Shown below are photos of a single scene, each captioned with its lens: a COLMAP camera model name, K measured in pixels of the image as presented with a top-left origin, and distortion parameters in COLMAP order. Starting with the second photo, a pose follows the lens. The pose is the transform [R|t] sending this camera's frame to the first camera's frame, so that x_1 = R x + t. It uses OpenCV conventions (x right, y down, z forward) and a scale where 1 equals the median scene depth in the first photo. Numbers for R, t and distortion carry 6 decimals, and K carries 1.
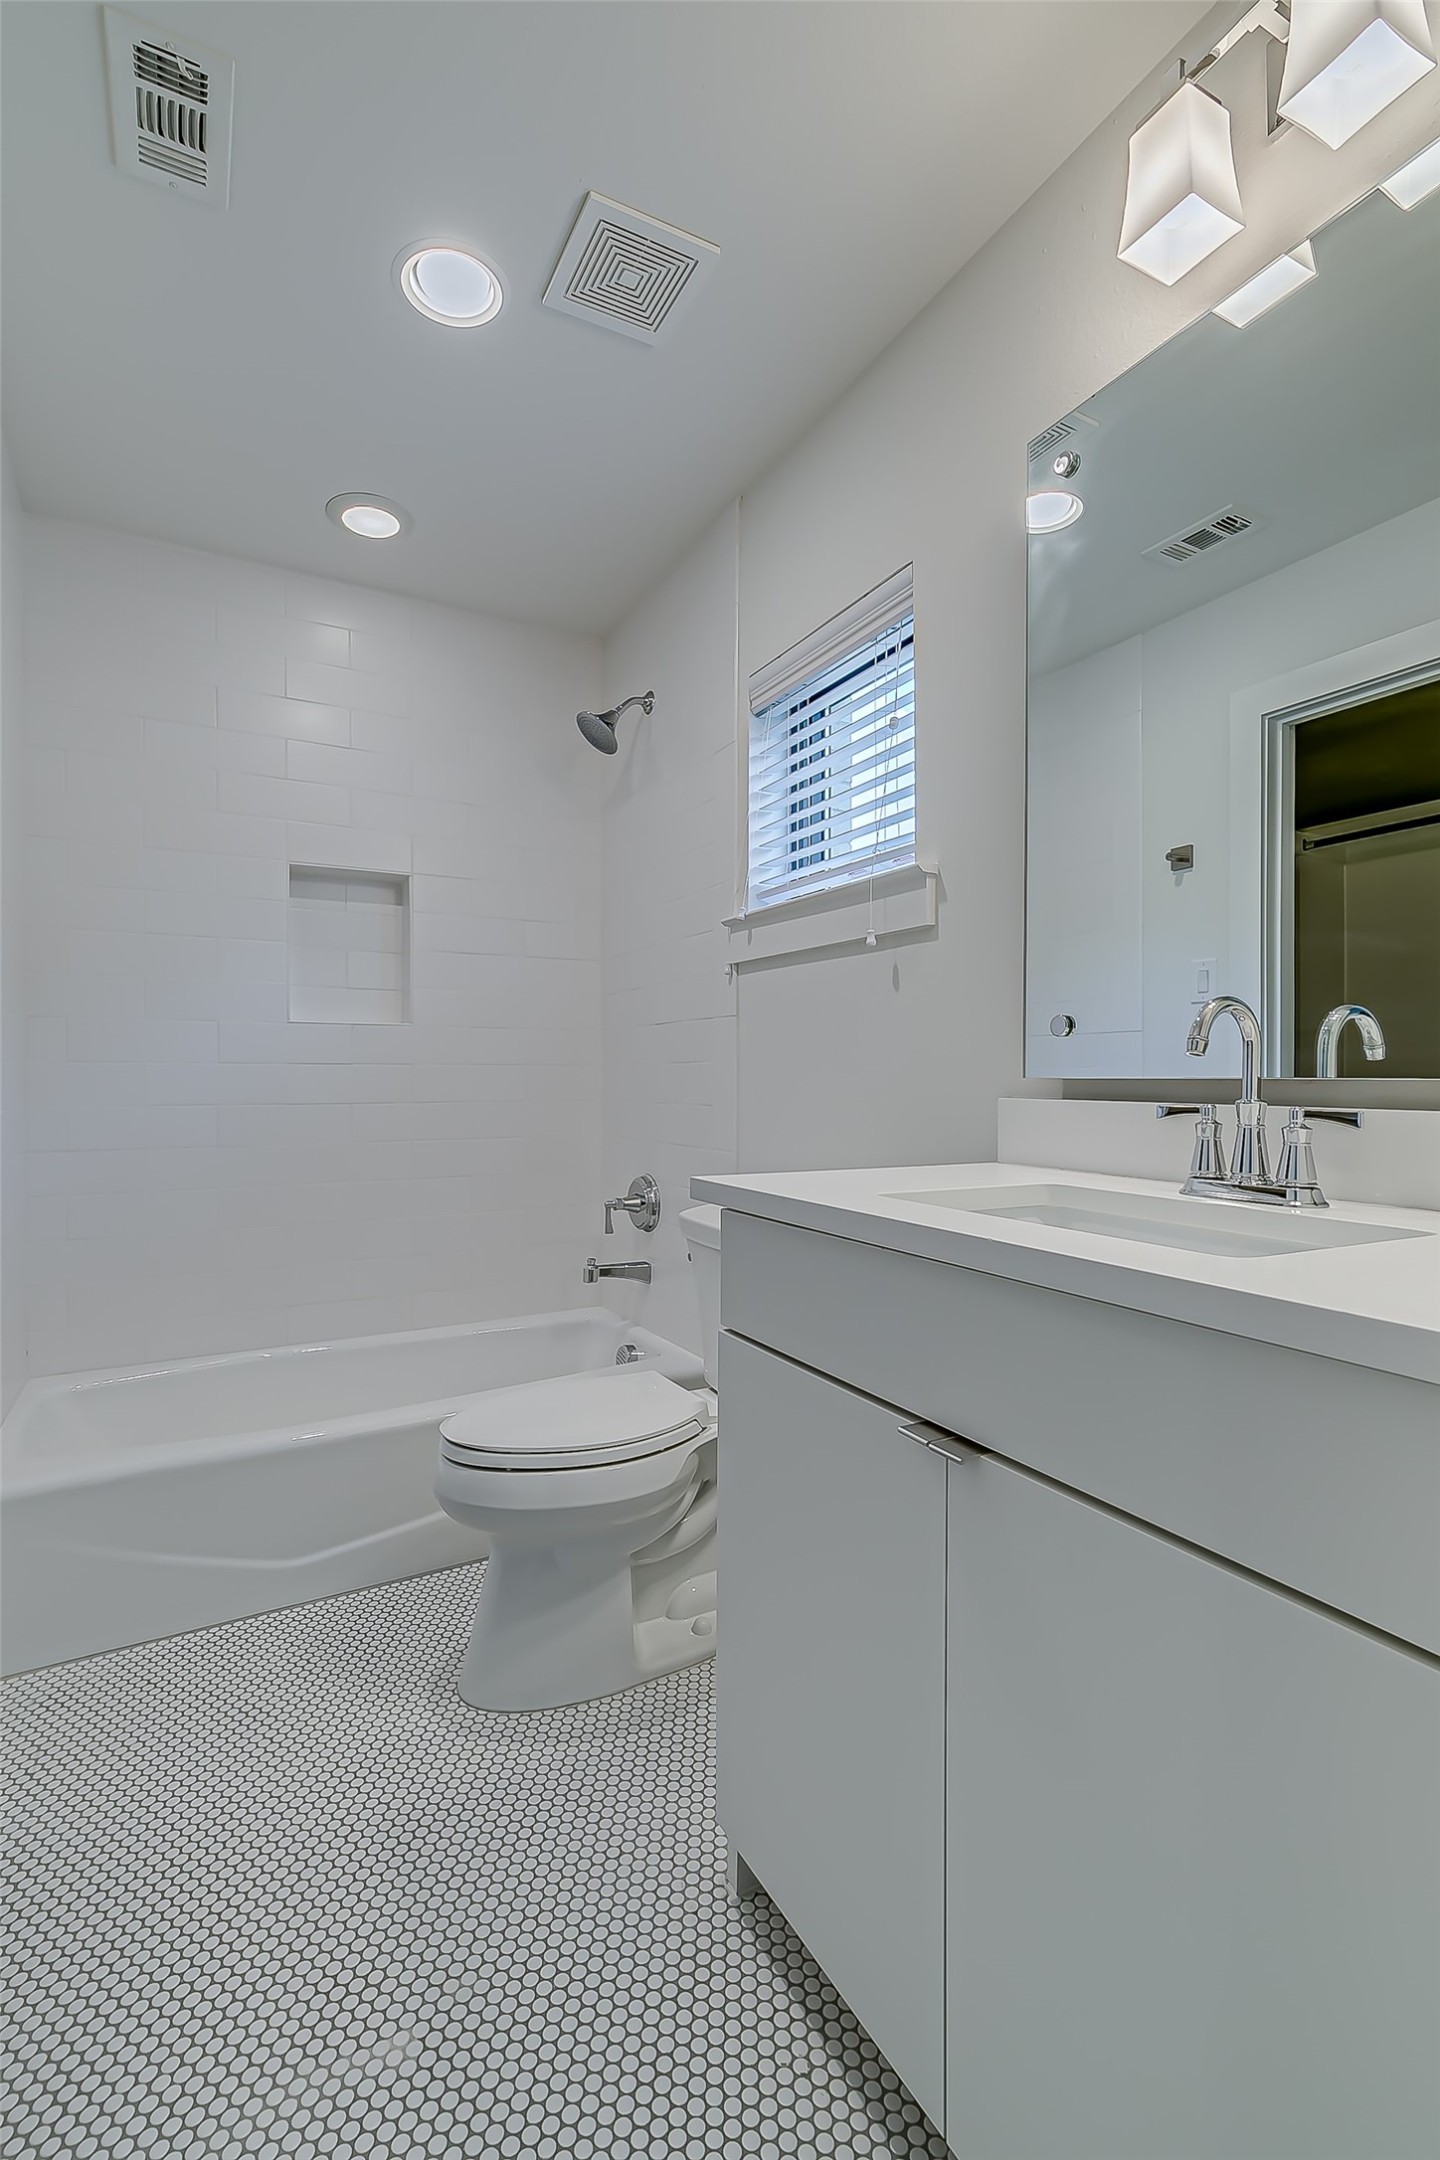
lens RADIAL K [[989.6, 0, 701.0], [0, 989.6, 1079.6], [0, 0, 1]] dist [0.004753, -0.006149]
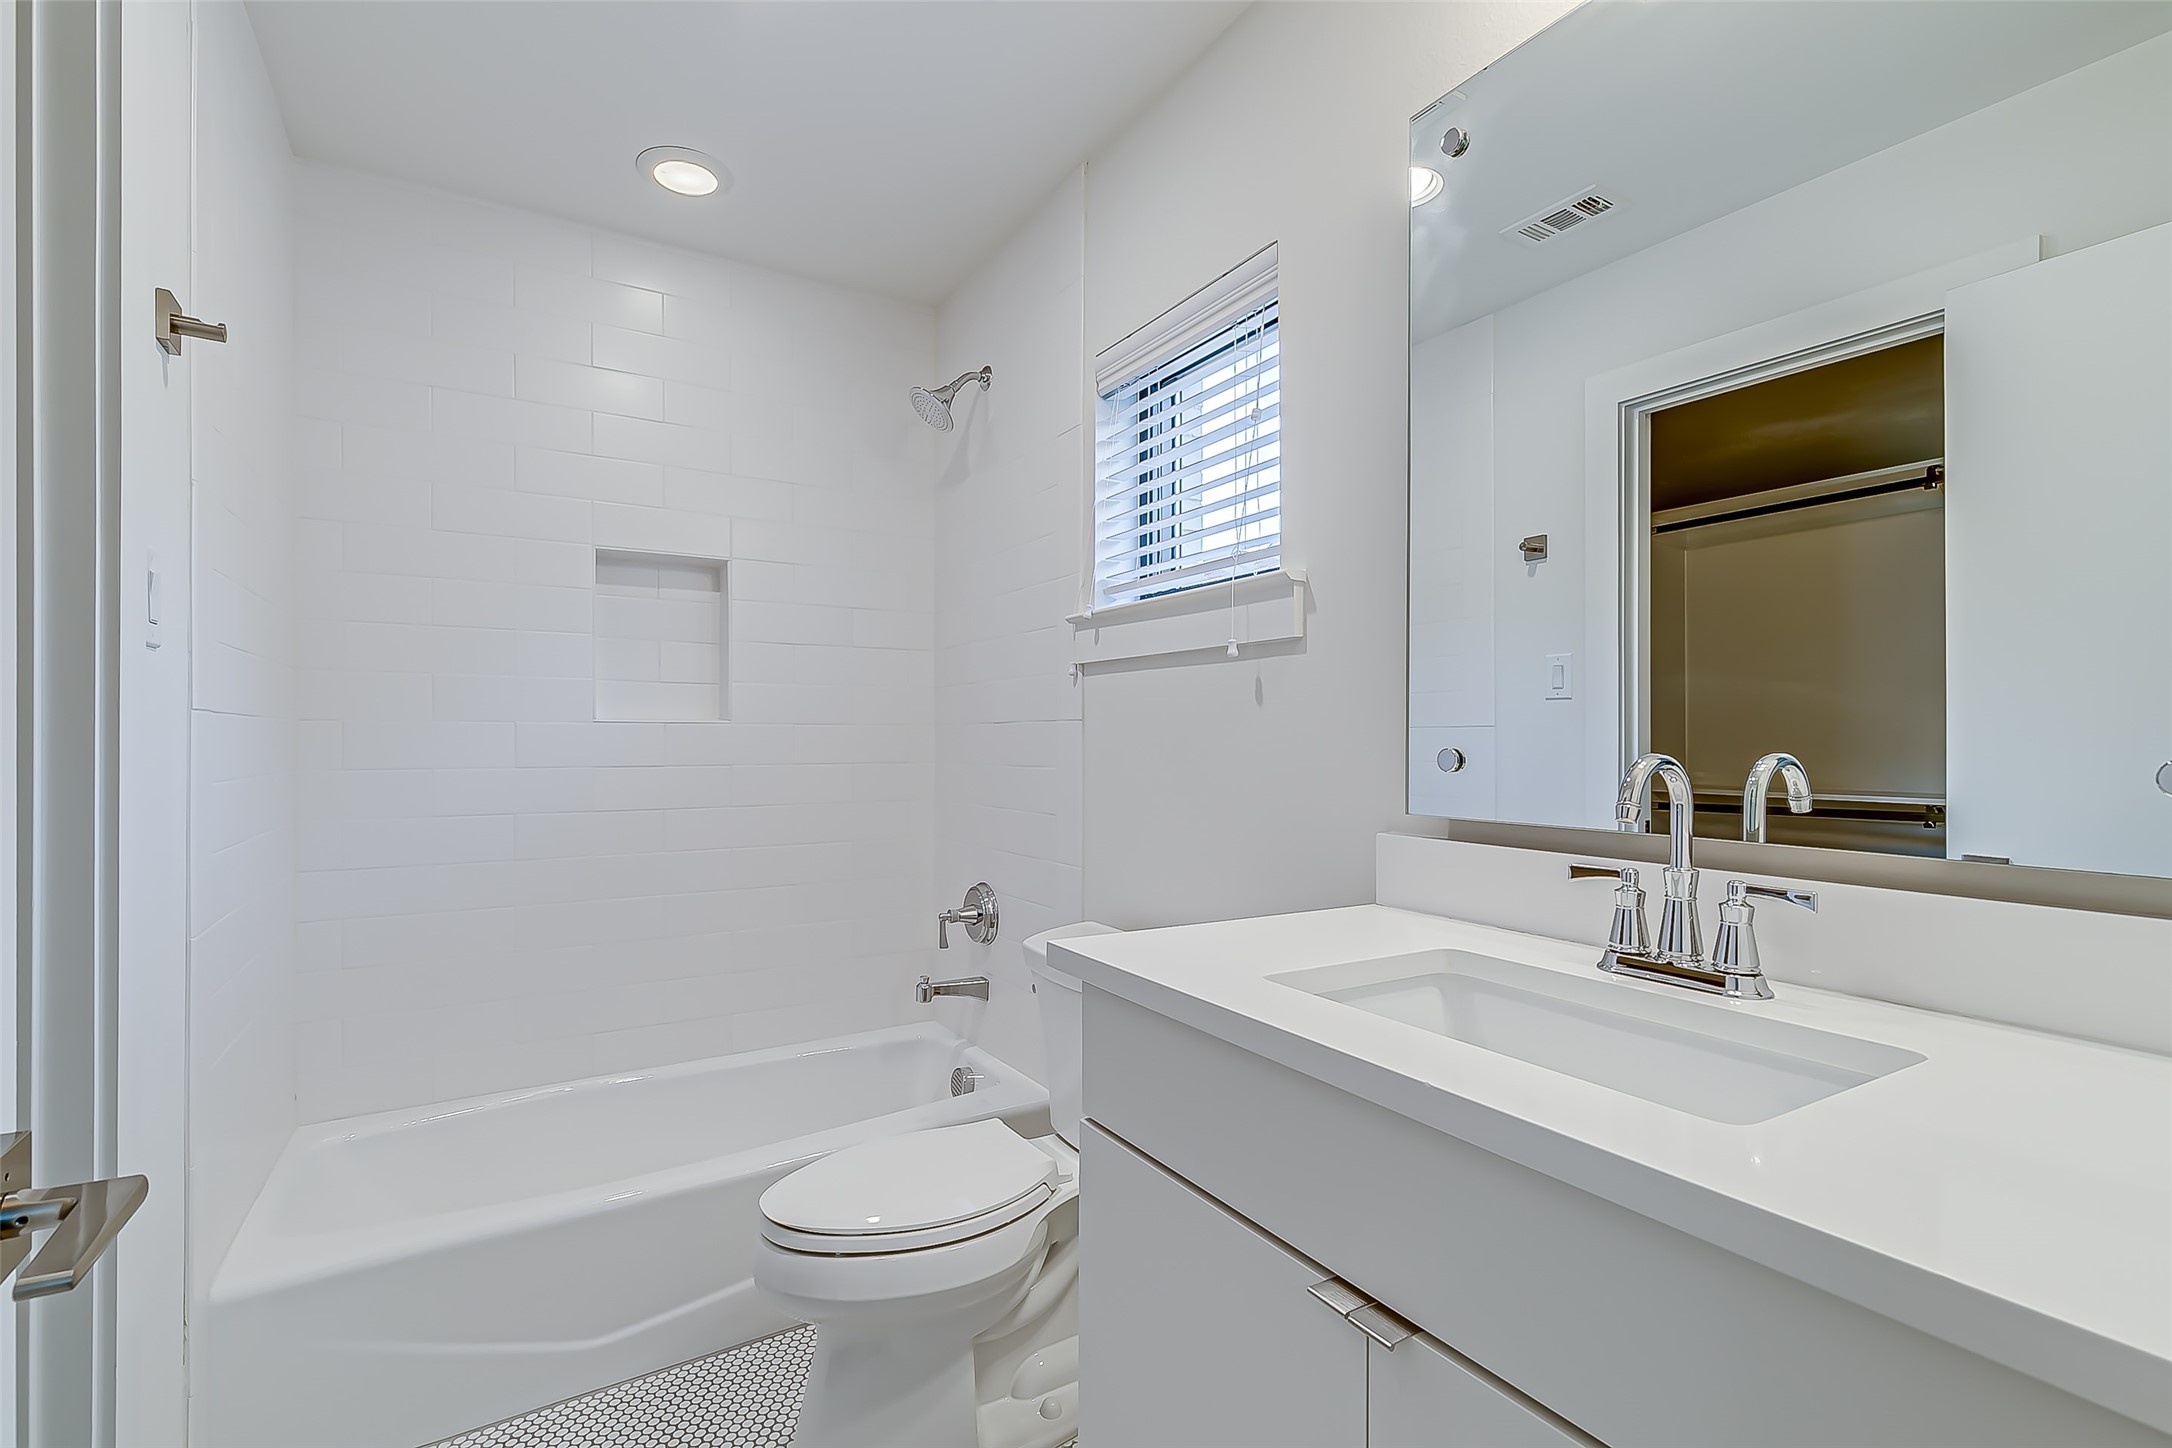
lens RADIAL K [[961.1, 0, 1066.5], [0, 961.1, 732.5], [0, 0, 1]] dist [-0.001370, -0.000169]
pose [[0.998943, 0.001703, 0.045933, -0.020488], [-0.002180, 0.999944, 0.010332, -0.062521], [-0.045912, -0.010421, 0.998891, 0.094373]]
